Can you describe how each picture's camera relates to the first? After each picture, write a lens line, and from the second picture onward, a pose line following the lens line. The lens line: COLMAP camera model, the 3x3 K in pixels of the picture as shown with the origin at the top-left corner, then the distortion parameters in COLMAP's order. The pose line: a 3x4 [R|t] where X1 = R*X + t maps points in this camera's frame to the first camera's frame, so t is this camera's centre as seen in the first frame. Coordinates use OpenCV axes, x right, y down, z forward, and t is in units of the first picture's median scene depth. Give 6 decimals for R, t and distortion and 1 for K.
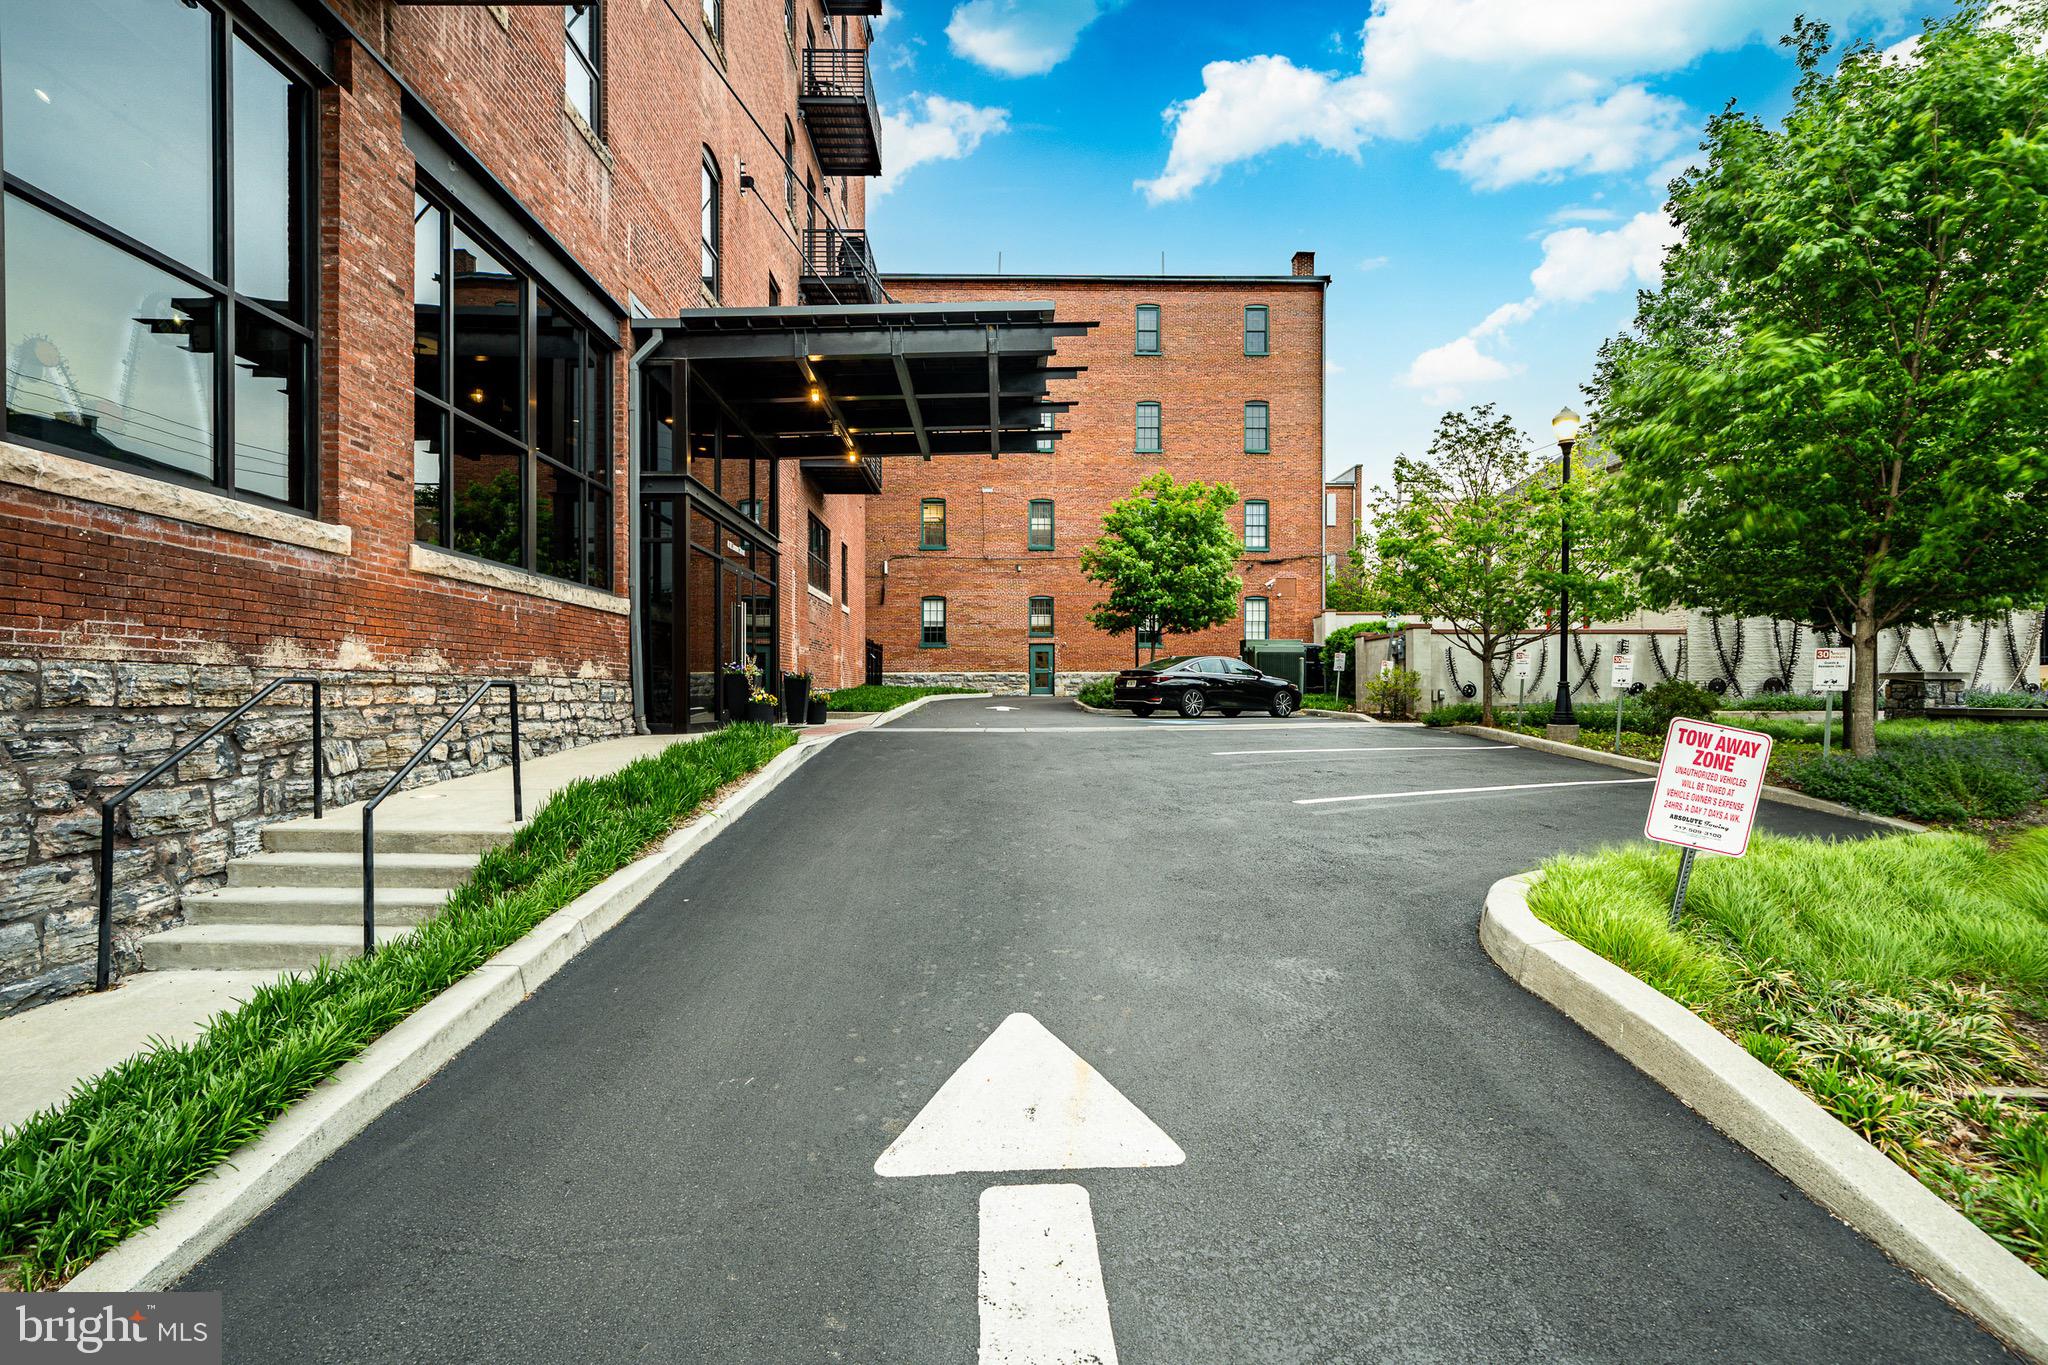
lens RADIAL K [[943.9, 0, 1024.0], [0, 943.9, 682.5], [0, 0, 1]] dist [0.002673, 0.000346]
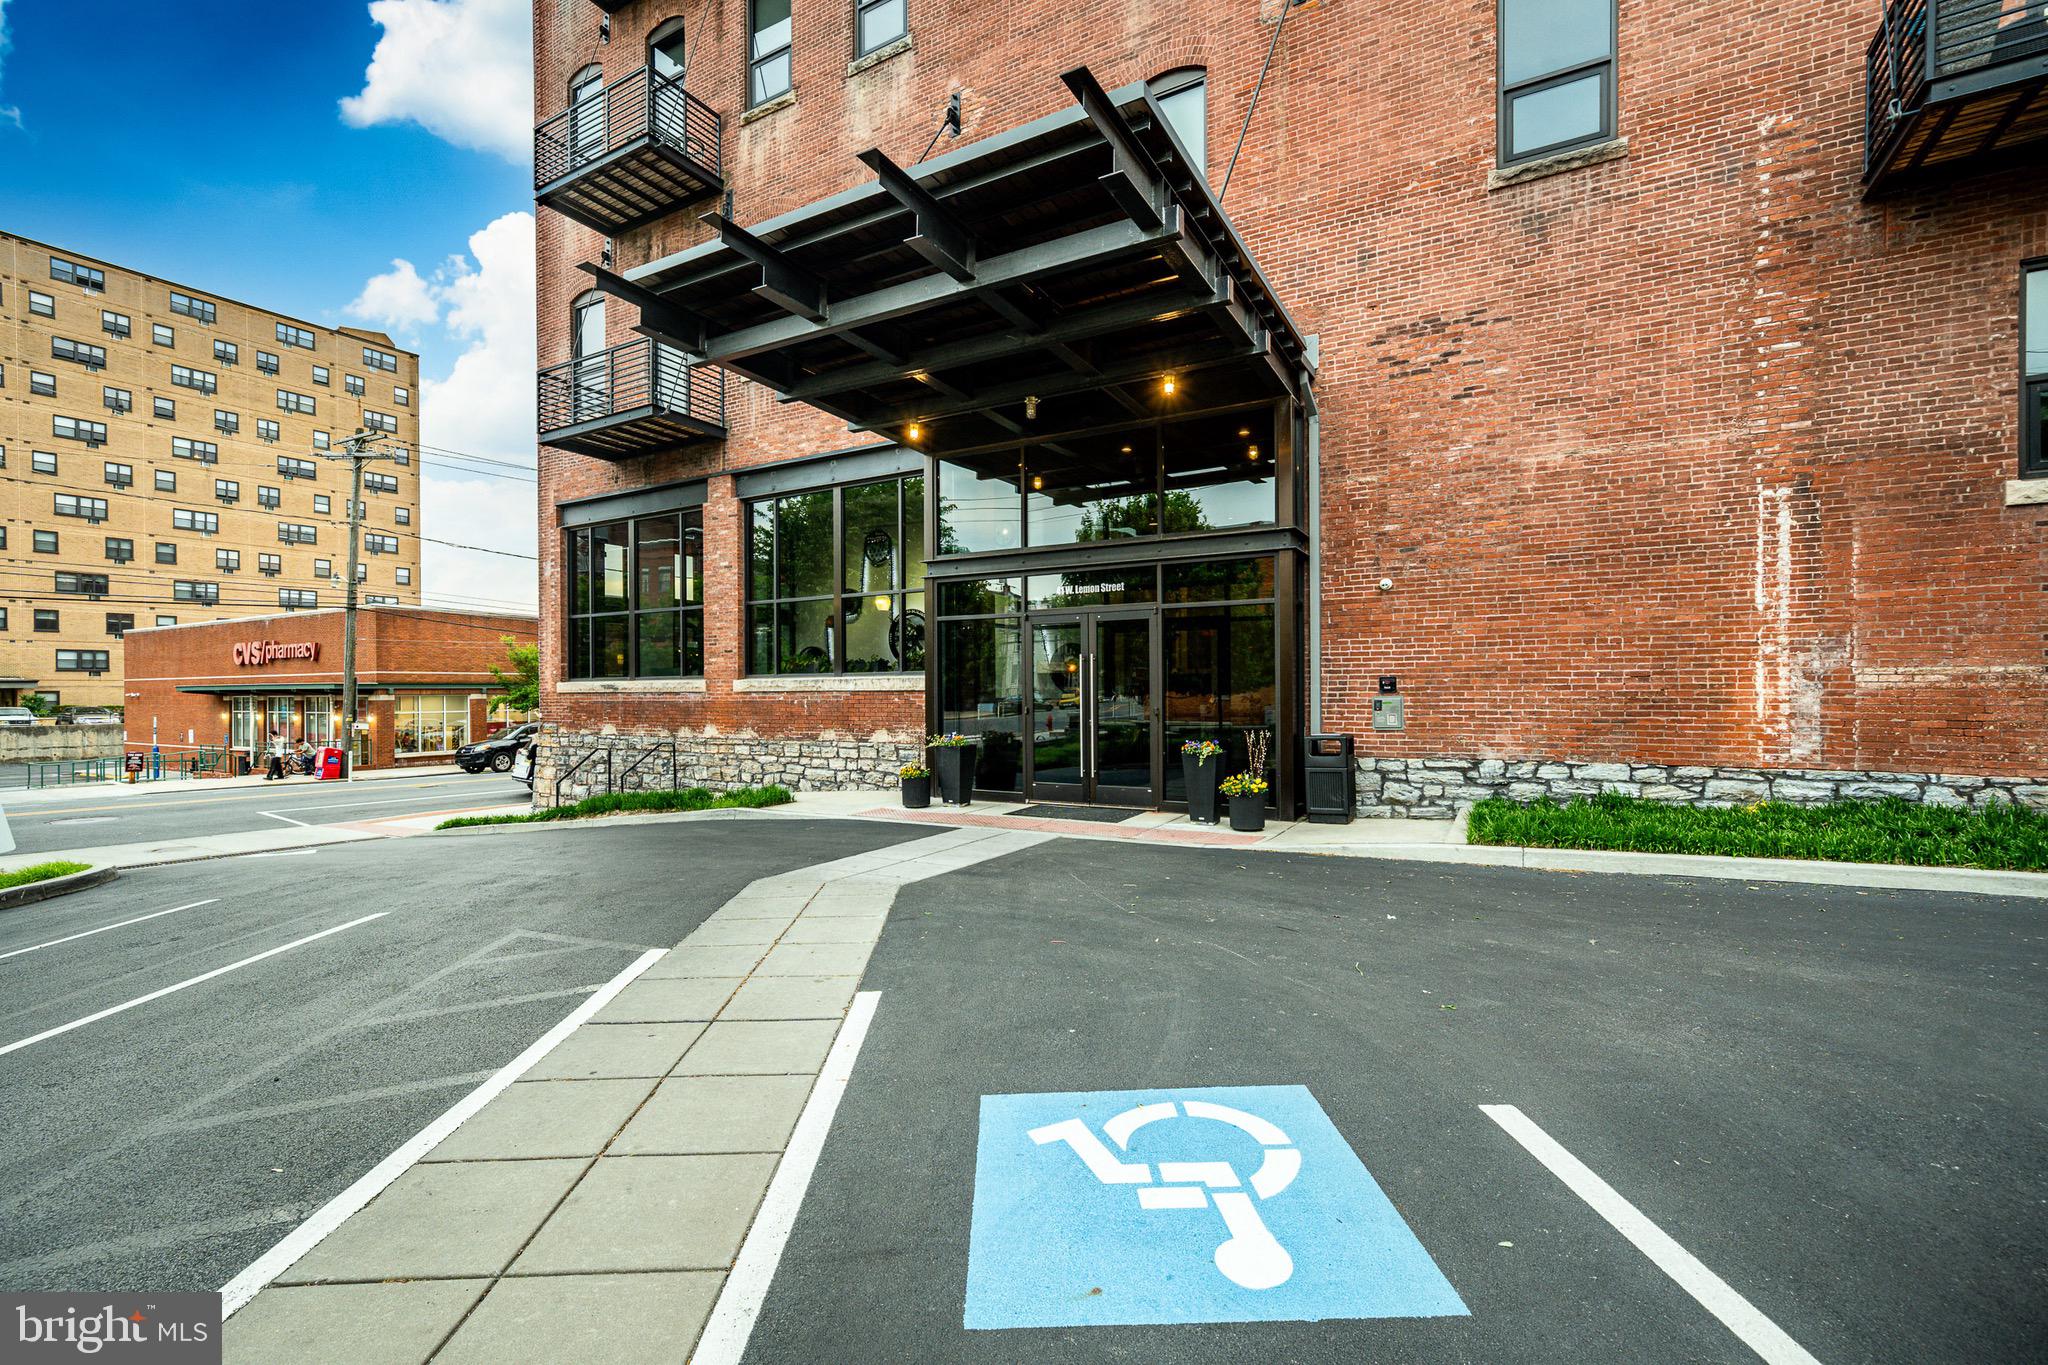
lens RADIAL K [[910.2, 0, 1024.0], [0, 910.2, 682.5], [0, 0, 1]] dist [0.002039, 0.000919]
pose [[-0.523352, 0.003083, -0.852111, 0.805309], [0.022197, 0.999703, -0.010016, -0.107104], [0.851827, -0.024157, -0.523265, 2.720622]]
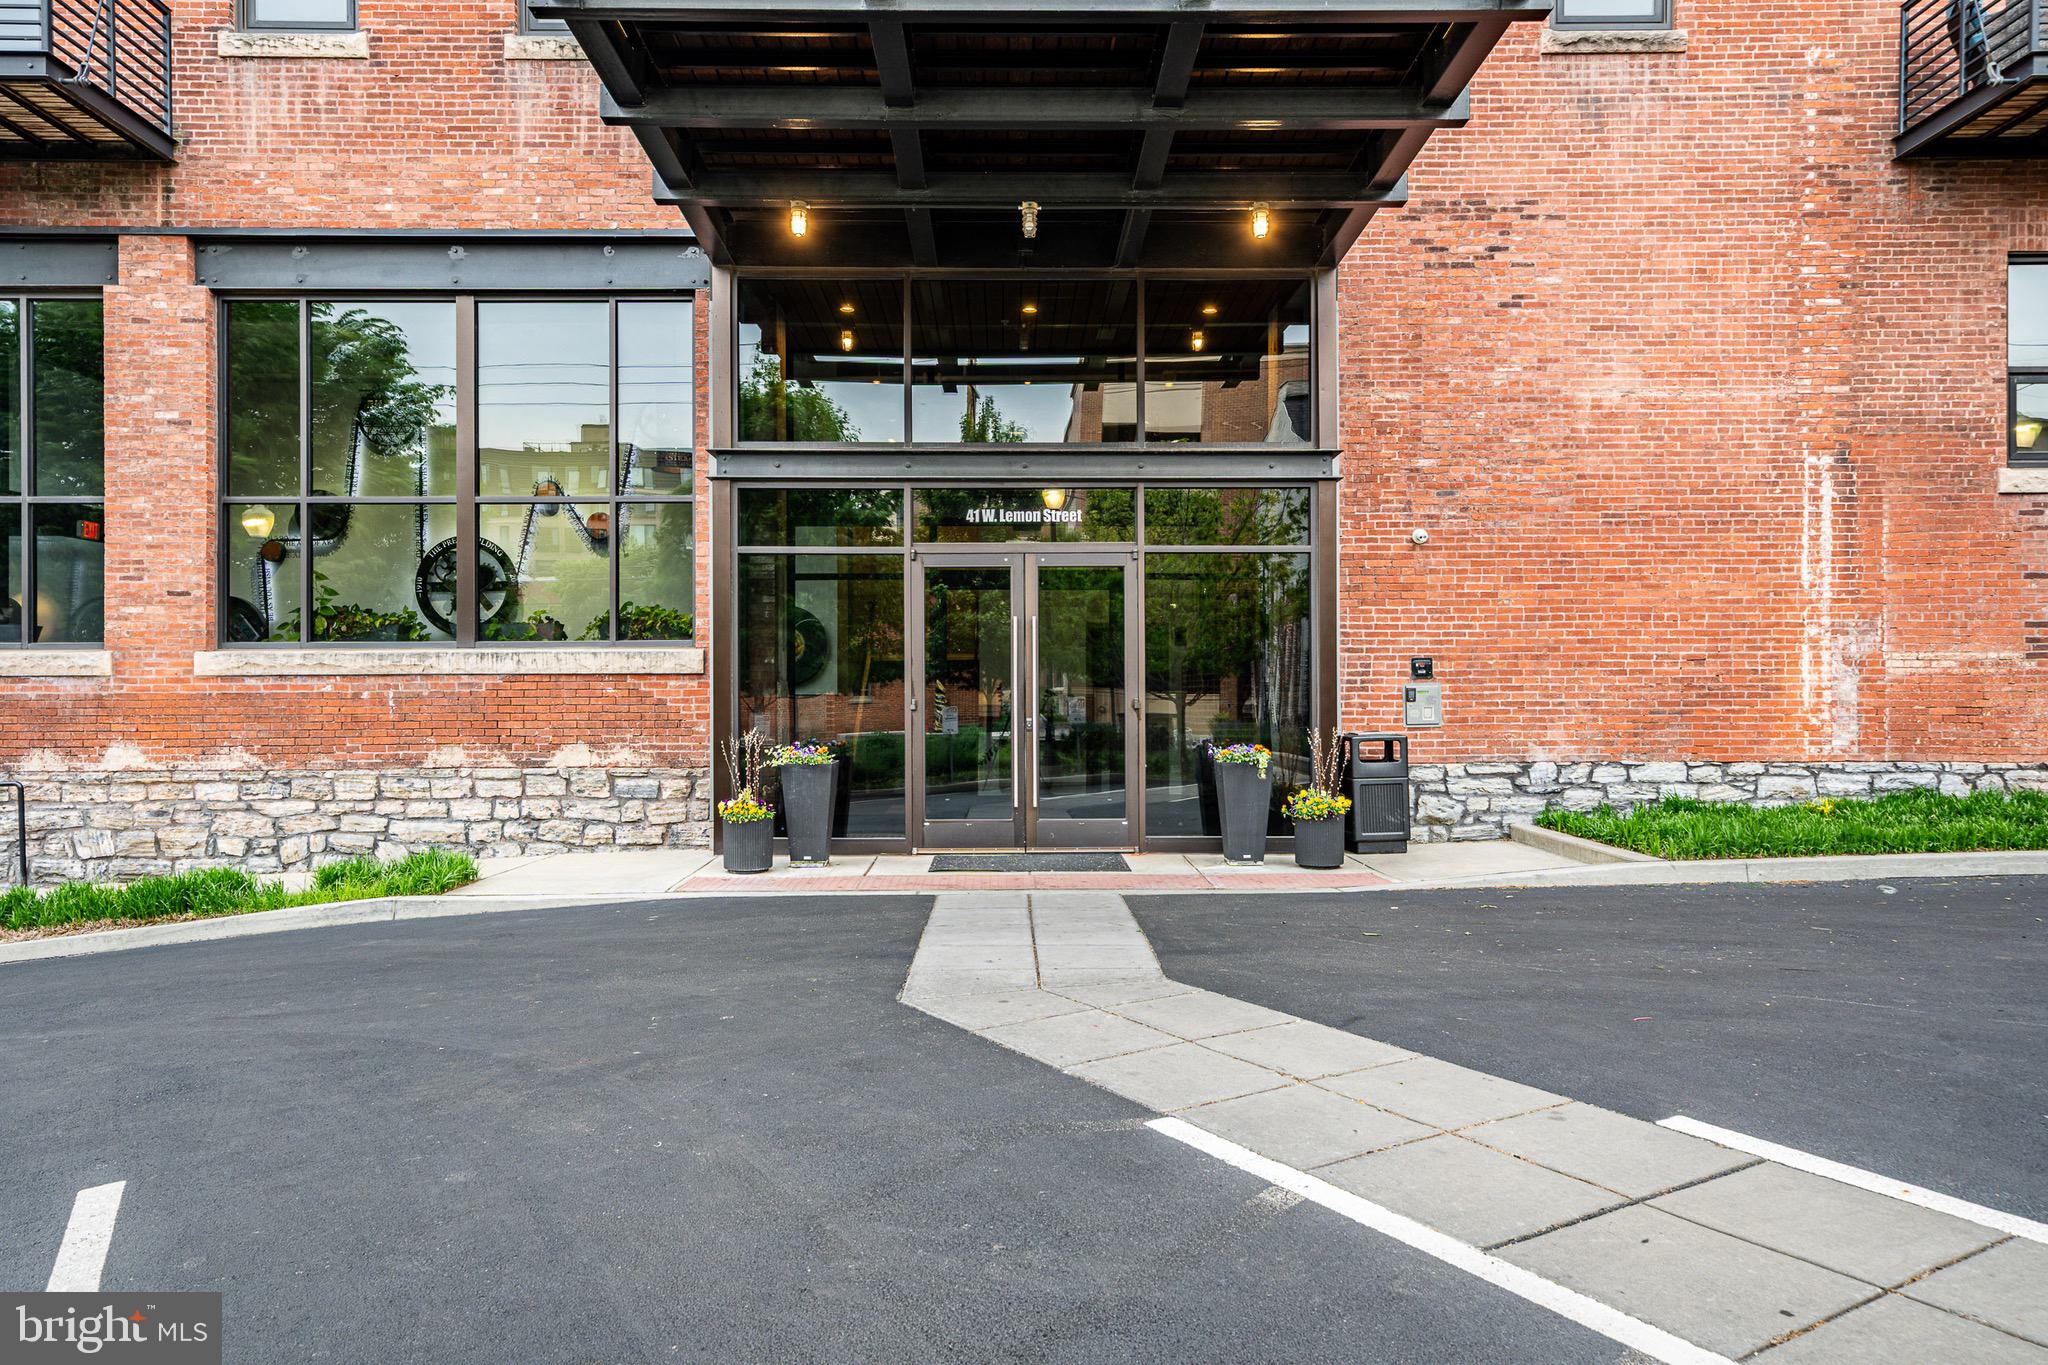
lens RADIAL K [[1340.9, 0, 1024.0], [0, 1340.9, 682.5], [0, 0, 1]] dist [0.026647, -0.004260]
pose [[-0.014049, -0.005594, -0.999886, 0.905376], [0.017935, 0.999822, -0.005846, -0.087242], [0.999740, -0.018015, -0.013946, 2.008849]]
